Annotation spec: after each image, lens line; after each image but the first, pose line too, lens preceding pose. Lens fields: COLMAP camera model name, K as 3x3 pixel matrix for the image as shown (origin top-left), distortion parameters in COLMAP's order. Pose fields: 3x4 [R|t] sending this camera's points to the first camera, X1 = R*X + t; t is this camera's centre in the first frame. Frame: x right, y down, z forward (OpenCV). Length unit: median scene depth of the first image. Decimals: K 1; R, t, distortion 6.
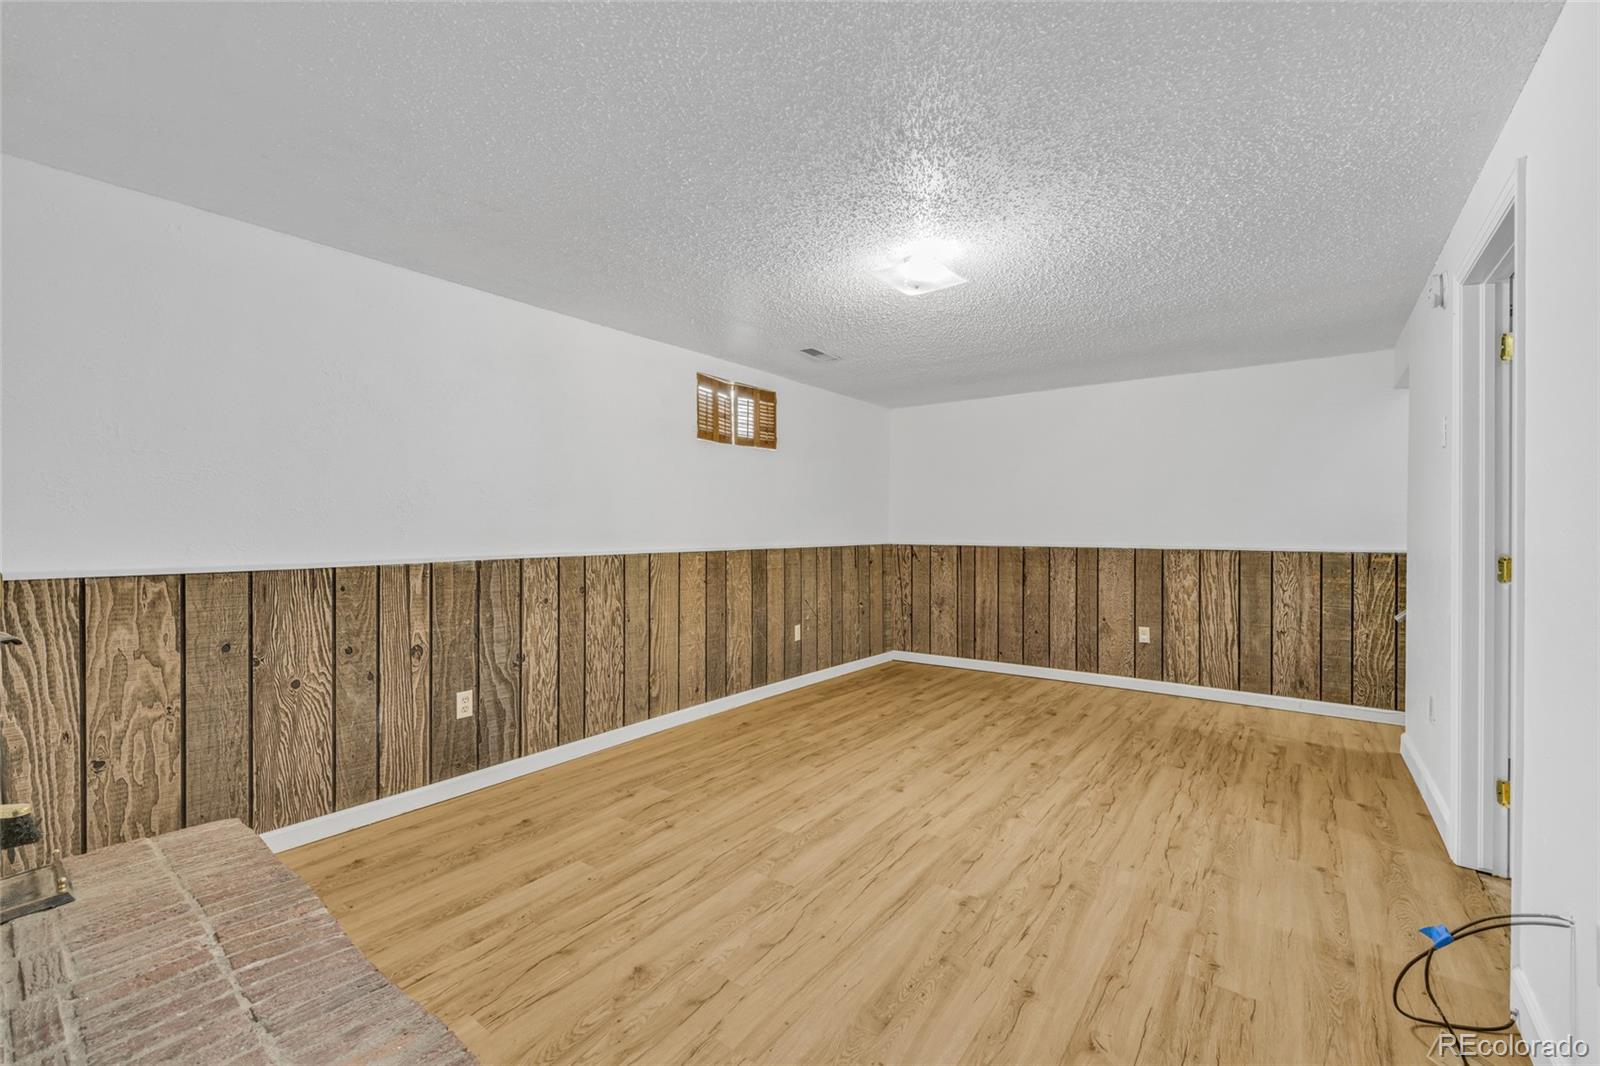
lens RADIAL K [[675.3, 0, 812.9], [0, 675.3, 527.4], [0, 0, 1]] dist [0.000380, 0.000098]
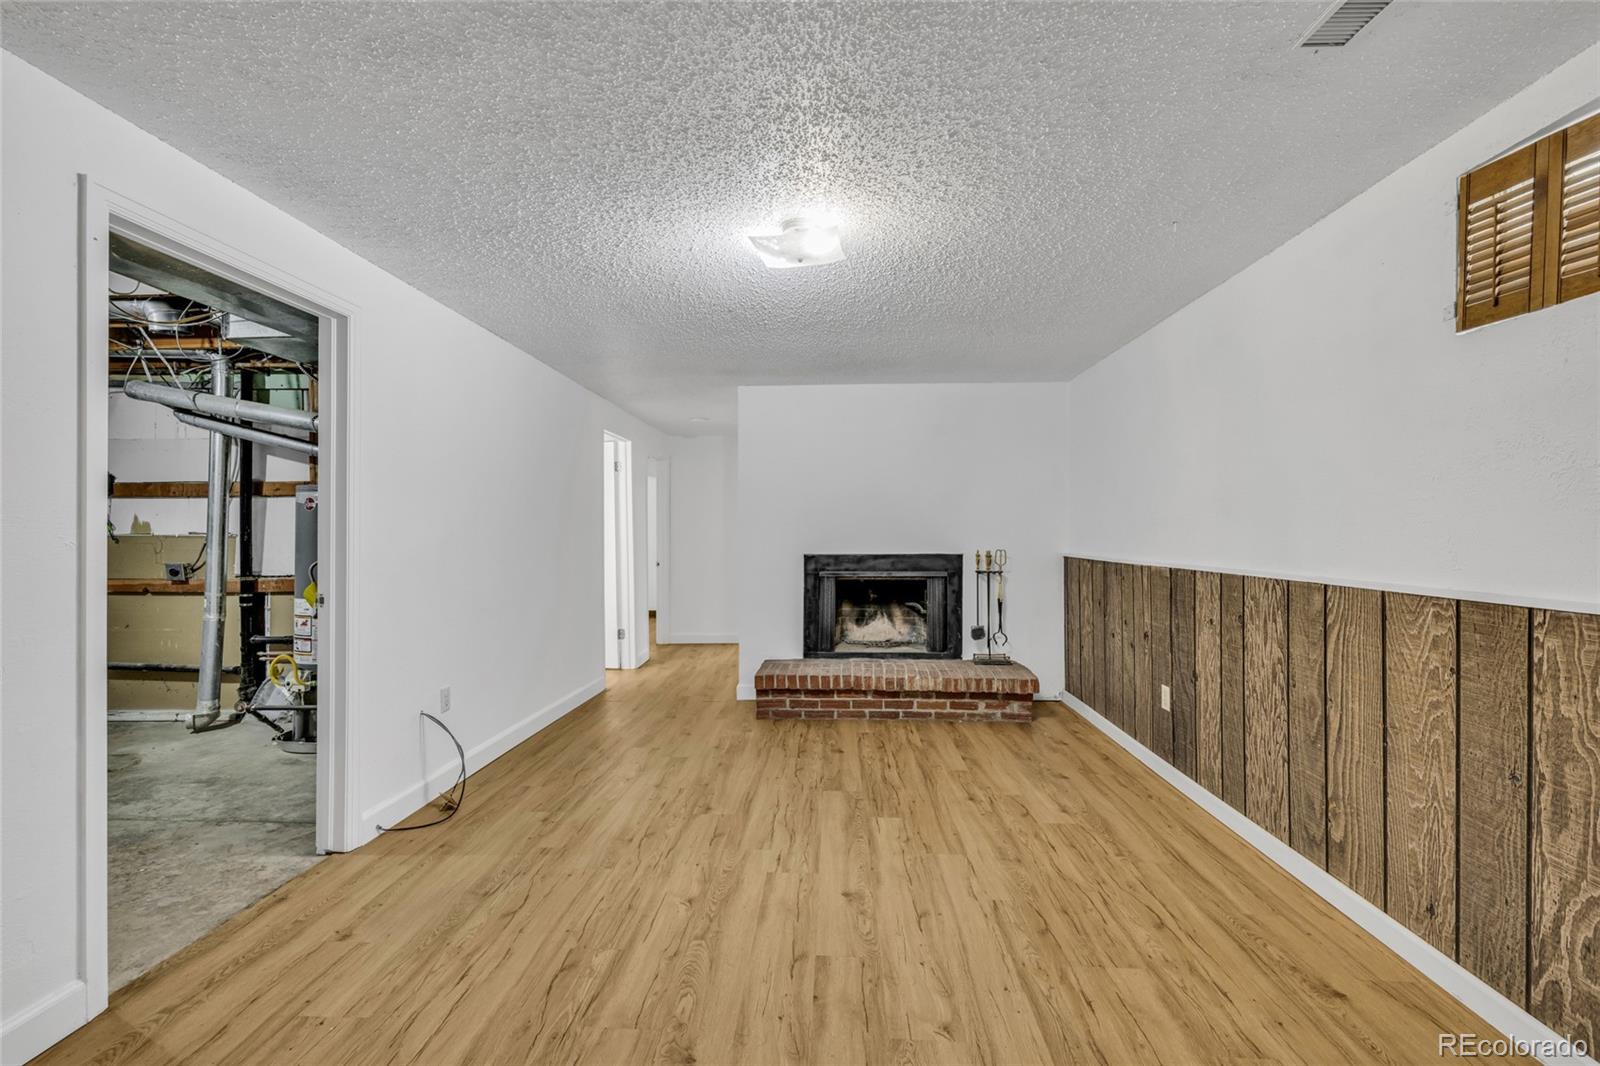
lens RADIAL K [[675.3, 0, 809.5], [0, 675.3, 532.0], [0, 0, 1]] dist [0.000380, 0.000098]
pose [[-0.834353, 0.000909, -0.551230, 0.491518], [-0.000406, 0.999997, 0.002263, -0.008147], [0.551230, 0.002112, -0.834350, 1.371953]]
